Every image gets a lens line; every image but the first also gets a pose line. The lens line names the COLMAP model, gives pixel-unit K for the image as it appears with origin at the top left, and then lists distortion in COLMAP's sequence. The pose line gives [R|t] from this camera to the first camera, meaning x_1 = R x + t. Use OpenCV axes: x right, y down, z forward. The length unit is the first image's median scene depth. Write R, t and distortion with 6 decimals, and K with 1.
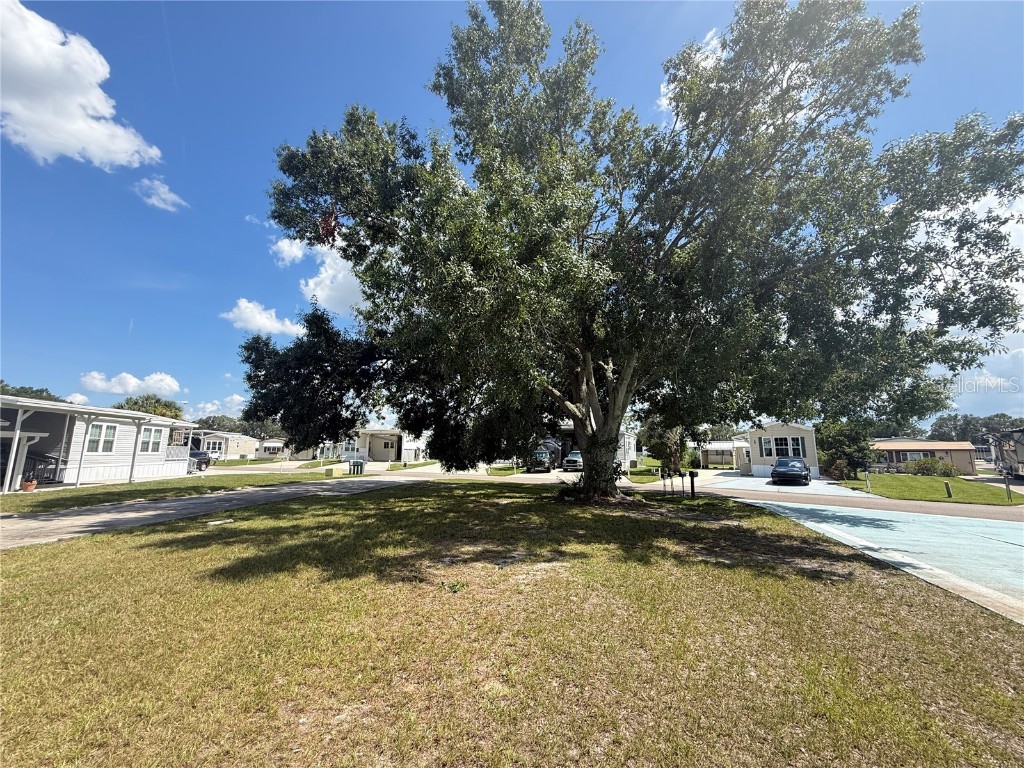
lens RADIAL K [[407.8, 0, 512.0], [0, 407.8, 384.0], [0, 0, 1]] dist [-0.001919, -0.000155]
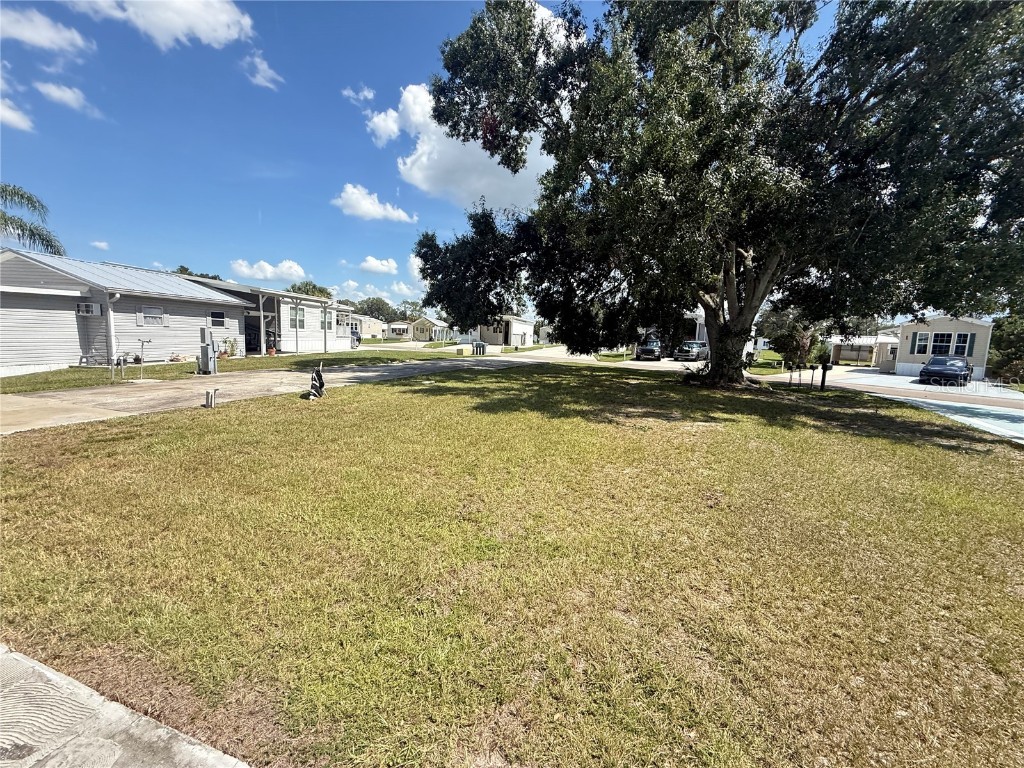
lens RADIAL K [[409.9, 0, 512.0], [0, 409.9, 384.0], [0, 0, 1]] dist [0.001715, 0.000031]
pose [[0.974536, 0.056757, -0.216930, -0.074542], [0.004111, 0.962750, 0.270361, -0.010782], [0.224194, -0.264368, 0.938001, -0.105609]]
